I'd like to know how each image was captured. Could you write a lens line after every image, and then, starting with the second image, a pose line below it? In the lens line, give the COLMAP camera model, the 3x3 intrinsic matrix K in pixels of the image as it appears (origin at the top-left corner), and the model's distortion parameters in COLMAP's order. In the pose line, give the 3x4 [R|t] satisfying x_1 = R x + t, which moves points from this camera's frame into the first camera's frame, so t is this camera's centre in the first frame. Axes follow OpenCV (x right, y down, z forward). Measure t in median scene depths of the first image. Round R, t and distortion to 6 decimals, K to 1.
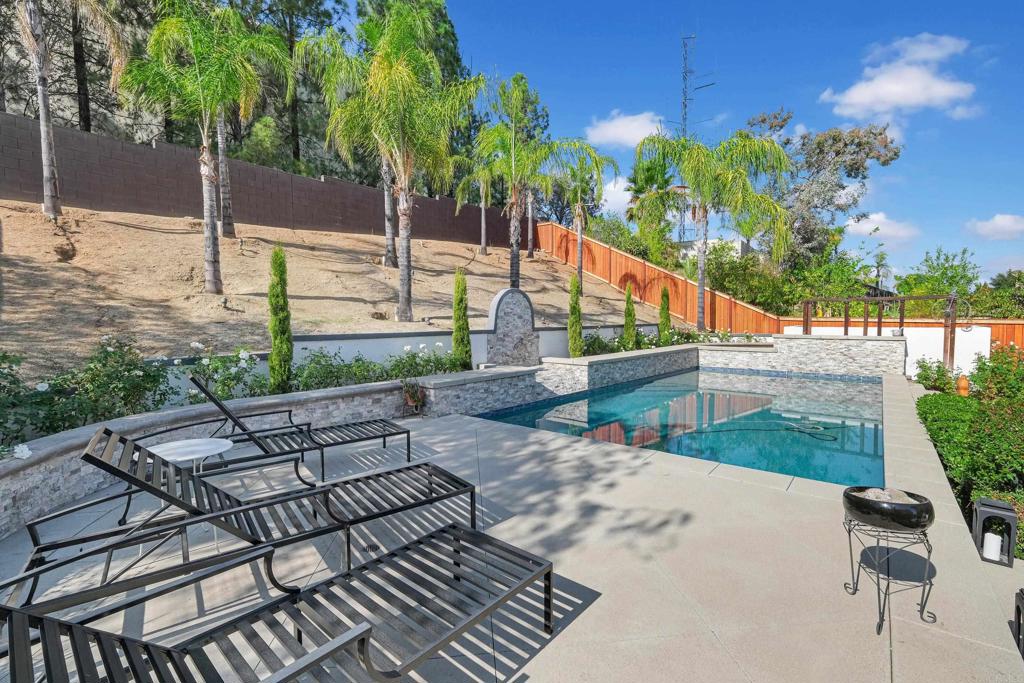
lens RADIAL K [[443.1, 0, 512.0], [0, 443.1, 341.5], [0, 0, 1]] dist [-0.000137, 0.000968]
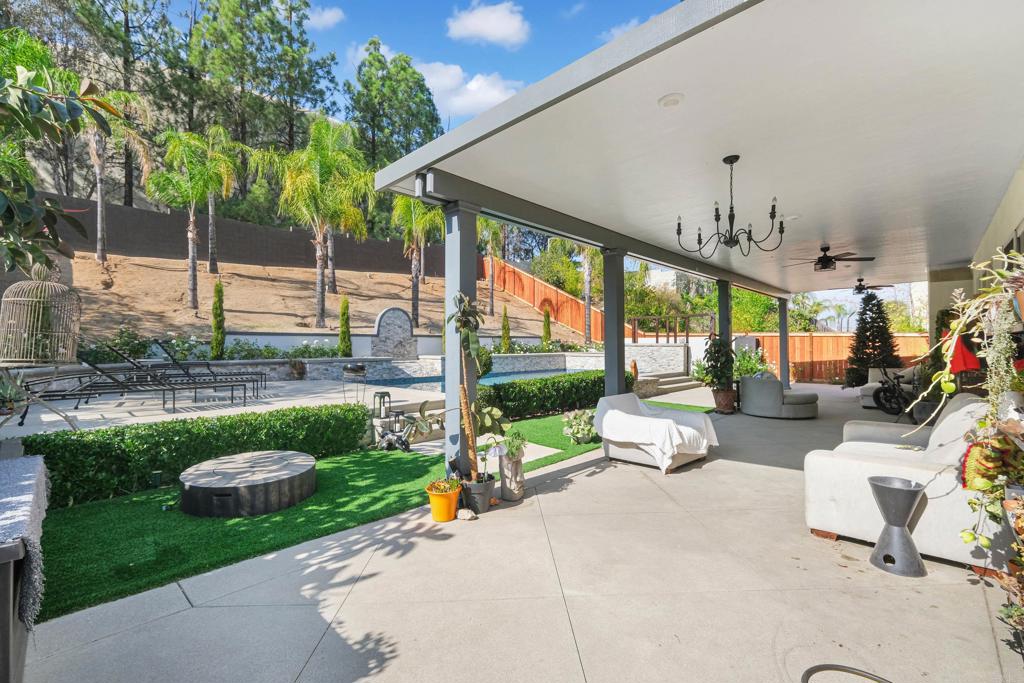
lens RADIAL K [[443.1, 0, 512.0], [0, 443.1, 341.5], [0, 0, 1]] dist [-0.000137, 0.000968]
pose [[0.998967, 0.005688, -0.045075, 0.505153], [-0.008347, 0.998221, -0.059029, 0.086120], [0.044659, 0.059344, 0.997238, -0.498575]]
